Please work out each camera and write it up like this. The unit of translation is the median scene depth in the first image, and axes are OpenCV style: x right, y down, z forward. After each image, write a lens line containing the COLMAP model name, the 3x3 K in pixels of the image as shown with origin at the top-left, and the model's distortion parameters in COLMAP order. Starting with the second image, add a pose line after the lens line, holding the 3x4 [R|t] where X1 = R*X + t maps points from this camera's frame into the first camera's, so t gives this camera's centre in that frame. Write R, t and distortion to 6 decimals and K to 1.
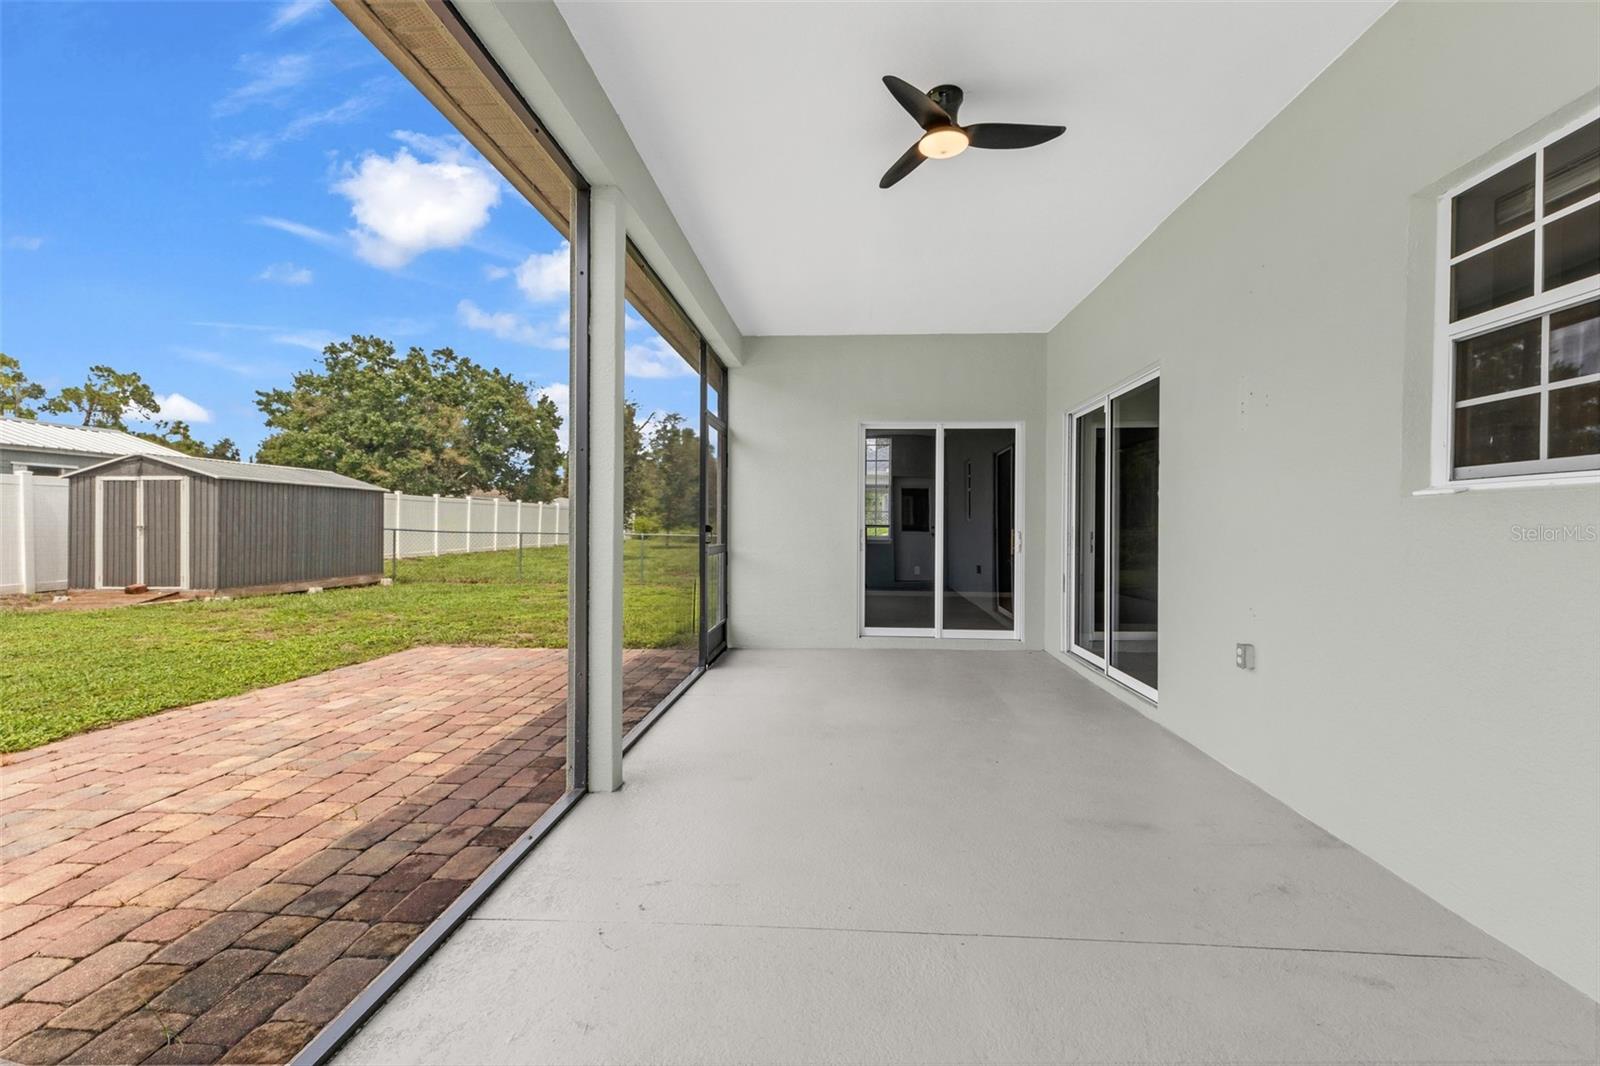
lens RADIAL K [[691.0, 0, 803.6], [0, 691.0, 530.8], [0, 0, 1]] dist [0.009013, -0.002808]
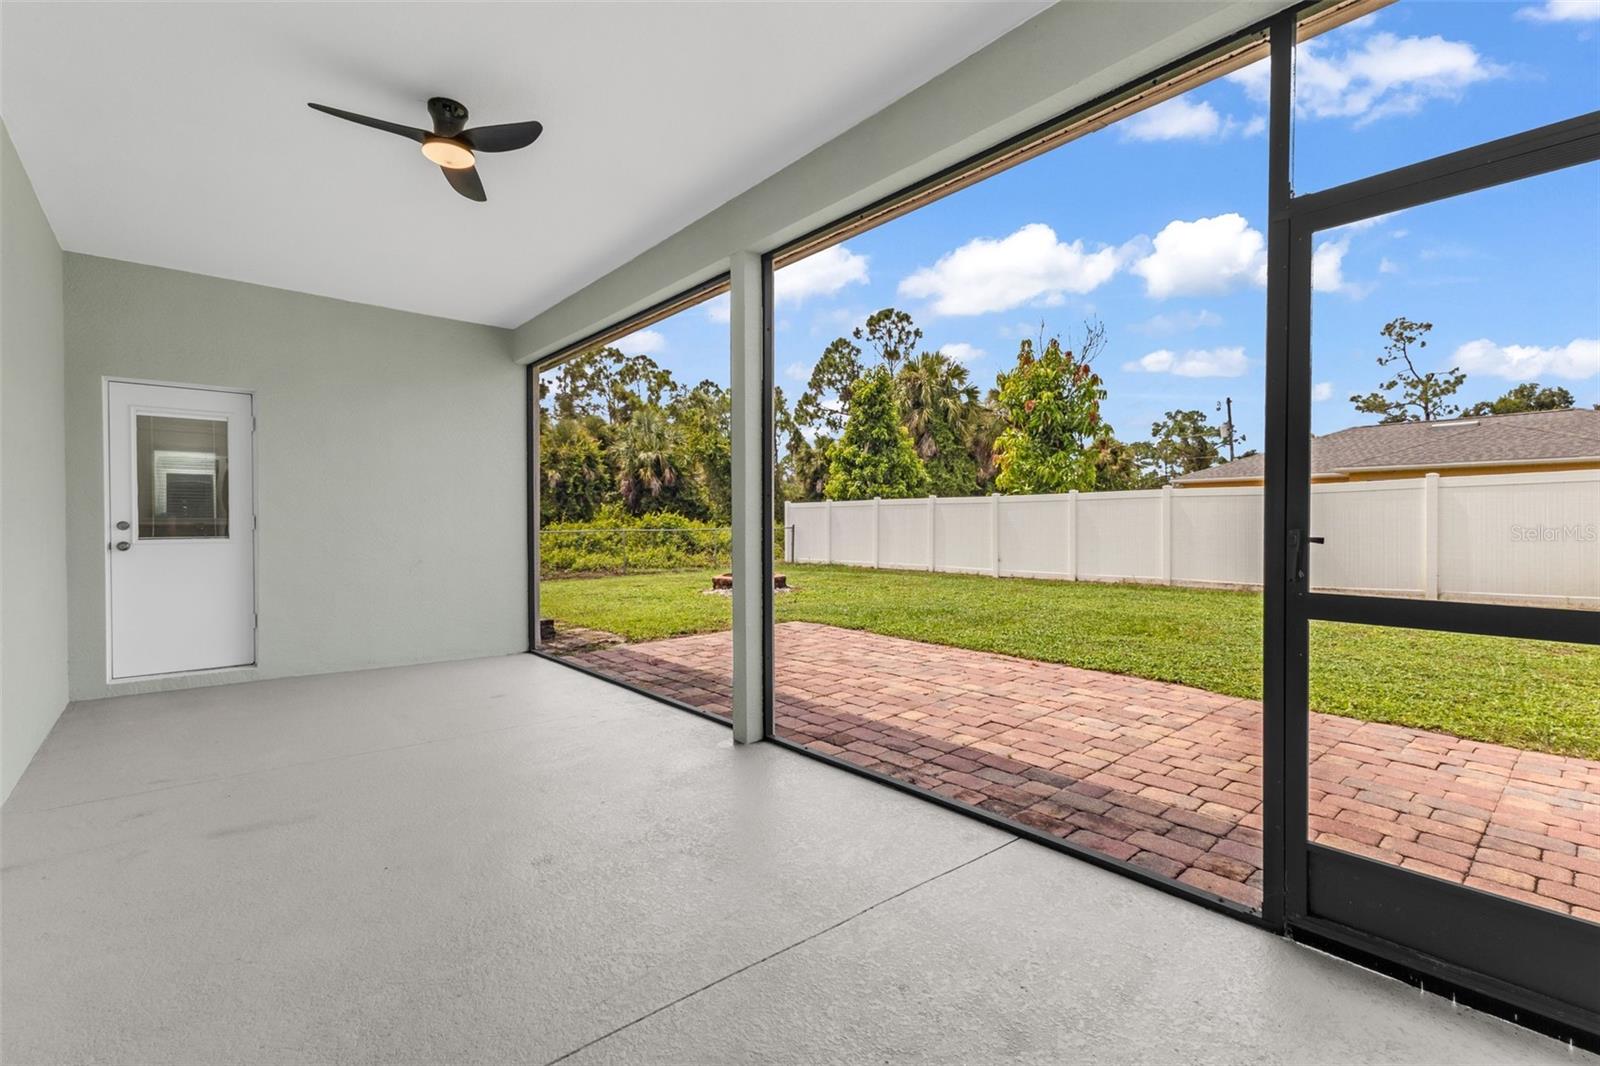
lens RADIAL K [[693.8, 0, 797.5], [0, 693.8, 525.8], [0, 0, 1]] dist [0.004482, -0.001130]
pose [[-0.711515, 0.001156, -0.702670, 0.532574], [-0.008679, 0.999908, 0.010433, -0.023845], [0.702617, 0.013522, -0.711439, 1.991644]]
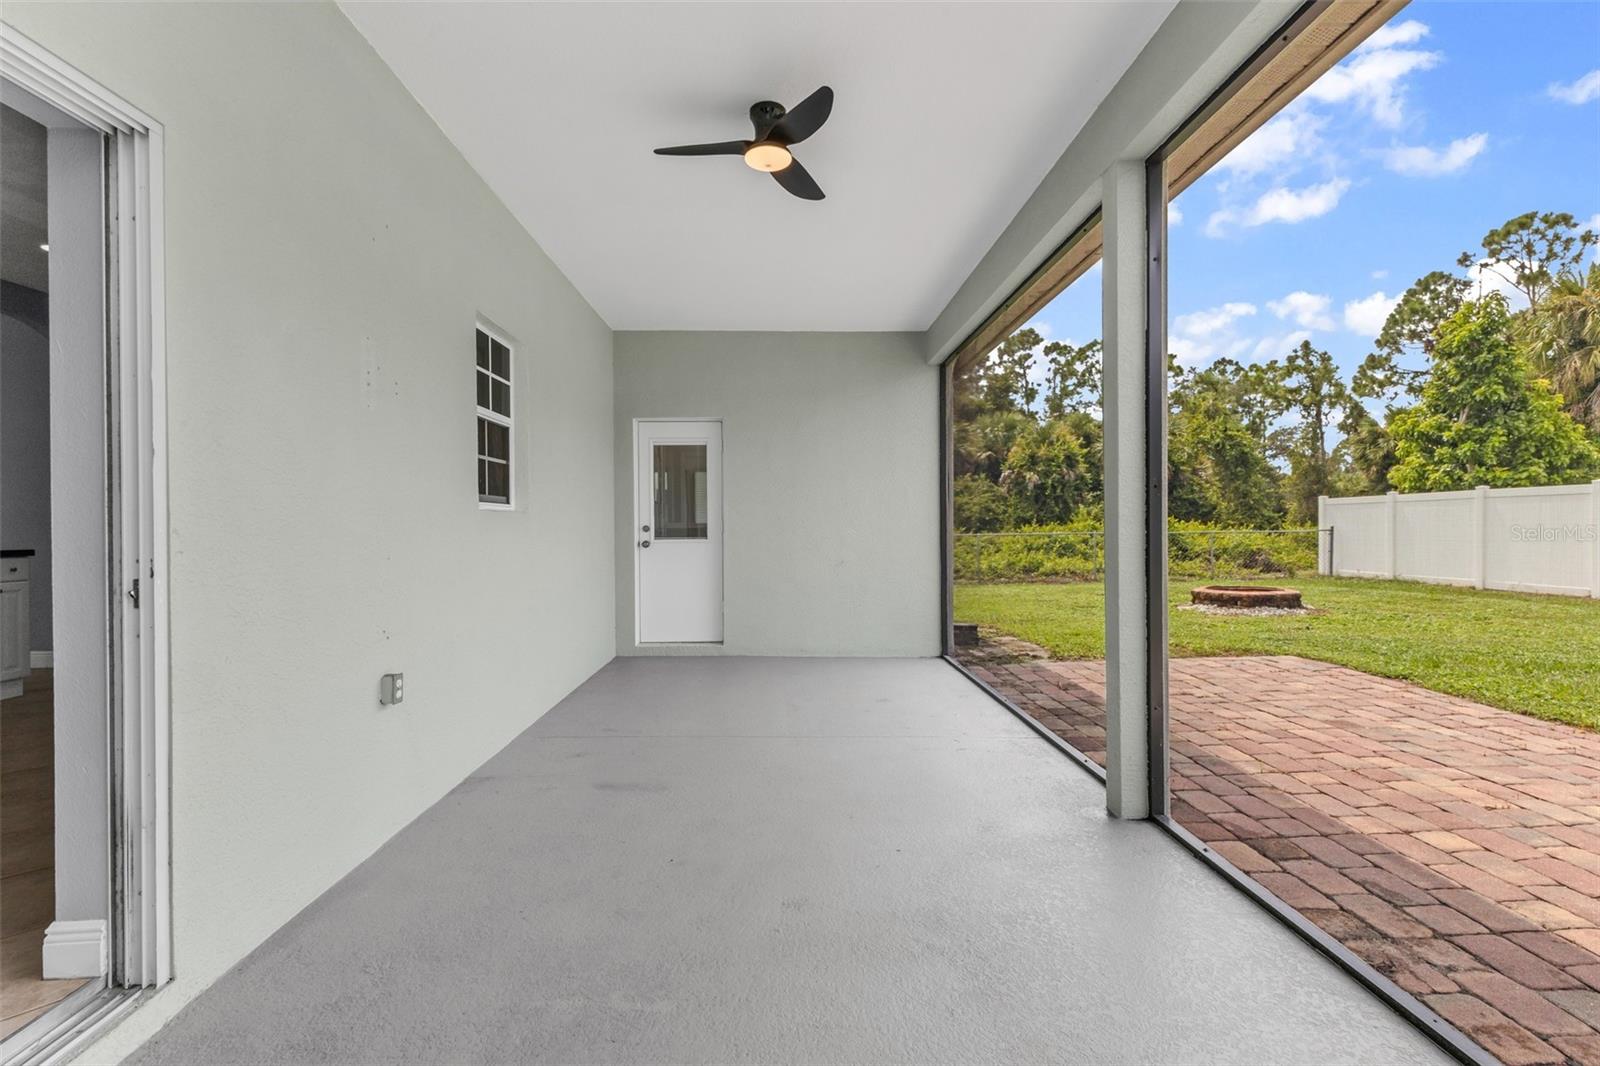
lens RADIAL K [[693.8, 0, 797.5], [0, 693.8, 525.8], [0, 0, 1]] dist [0.004482, -0.001130]
pose [[-0.995205, 0.002734, -0.097771, 0.245420], [0.001848, 0.999956, 0.009144, -0.020999], [0.097792, 0.008920, -0.995167, 1.925896]]
